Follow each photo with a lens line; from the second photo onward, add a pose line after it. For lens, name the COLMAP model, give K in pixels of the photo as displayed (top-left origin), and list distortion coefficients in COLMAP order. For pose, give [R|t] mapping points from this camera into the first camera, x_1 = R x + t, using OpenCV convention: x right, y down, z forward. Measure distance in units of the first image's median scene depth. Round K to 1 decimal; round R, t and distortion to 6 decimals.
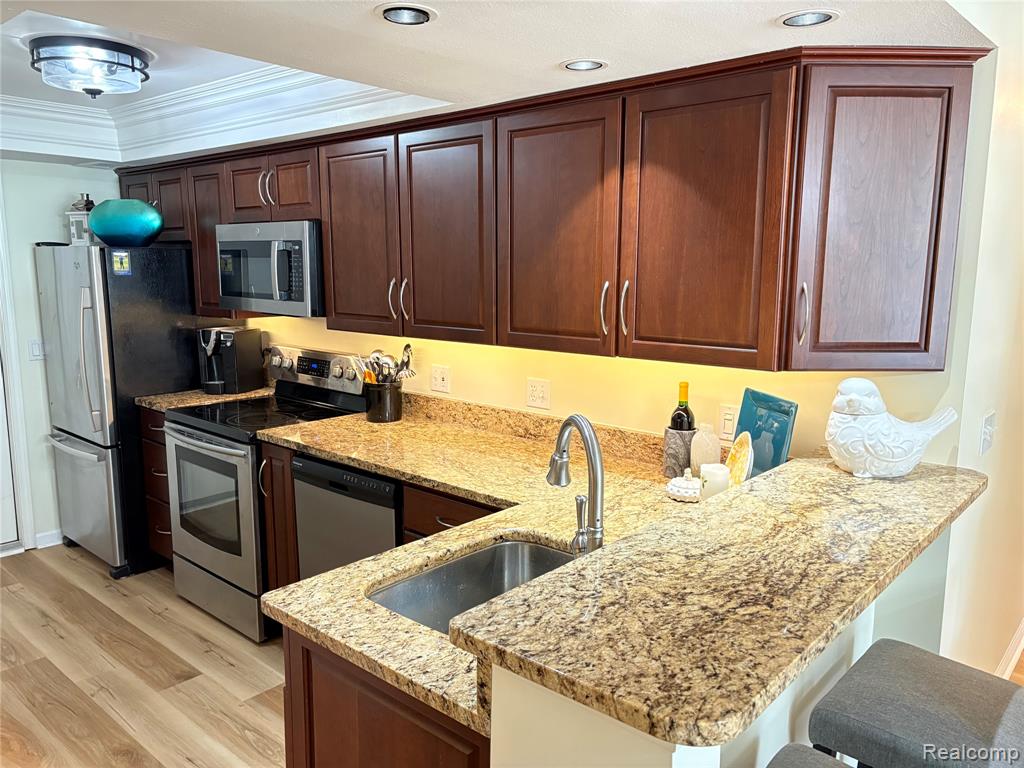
lens RADIAL K [[772.9, 0, 510.8], [0, 772.9, 385.8], [0, 0, 1]] dist [0.054357, -0.058073]
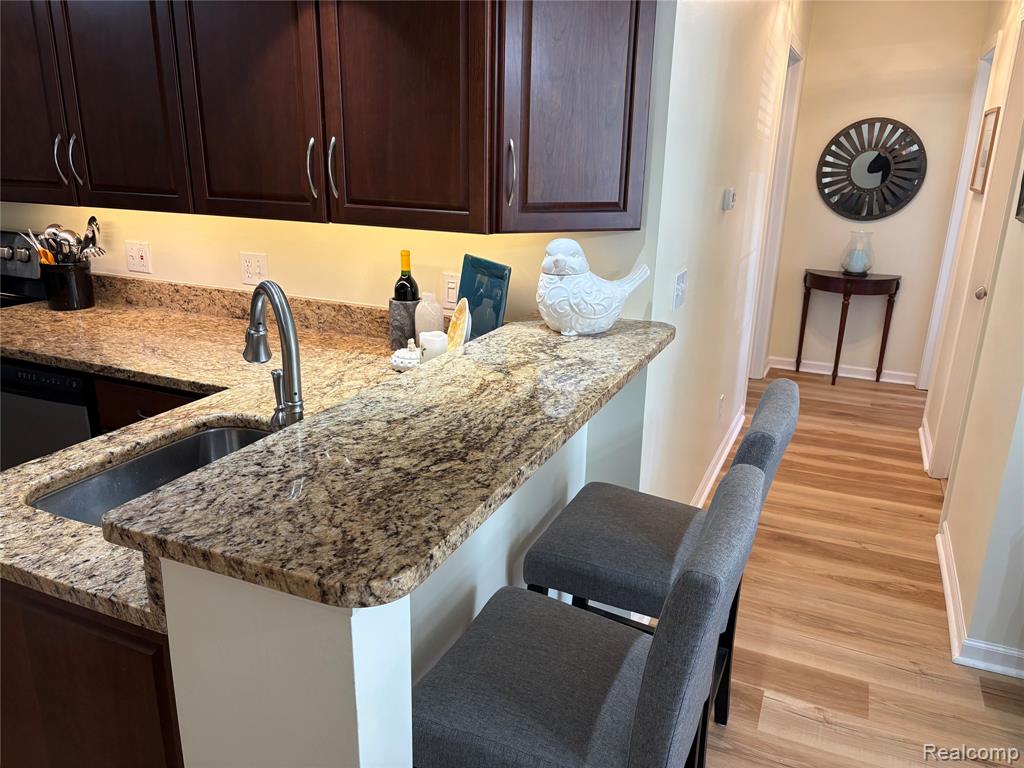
lens RADIAL K [[772.9, 0, 505.7], [0, 772.9, 389.8], [0, 0, 1]] dist [0.054357, -0.058073]
pose [[0.954340, -0.077308, 0.288546, 0.066982], [0.032747, 0.987186, 0.156180, 0.025558], [-0.296923, -0.139599, 0.944642, 0.038907]]
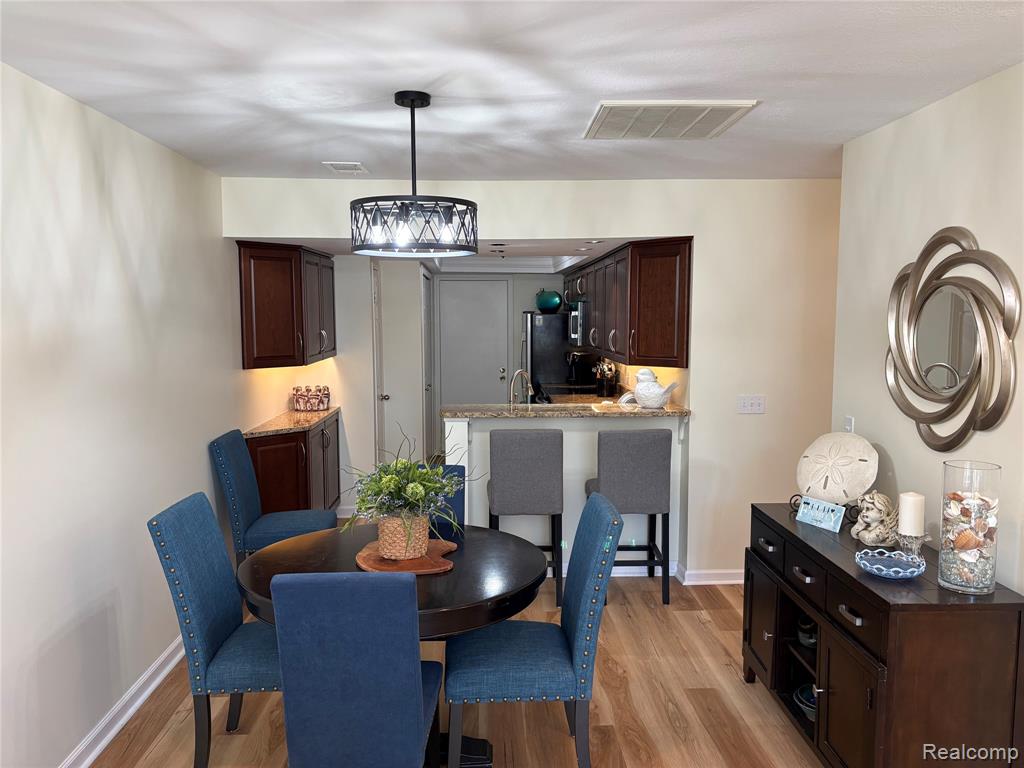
lens RADIAL K [[772.9, 0, 506.1], [0, 772.9, 393.4], [0, 0, 1]] dist [0.054357, -0.058073]
pose [[0.689762, 0.067068, -0.720923, 1.987645], [-0.107497, 0.994151, -0.010364, 0.148835], [0.716012, 0.084646, 0.692937, -1.063096]]
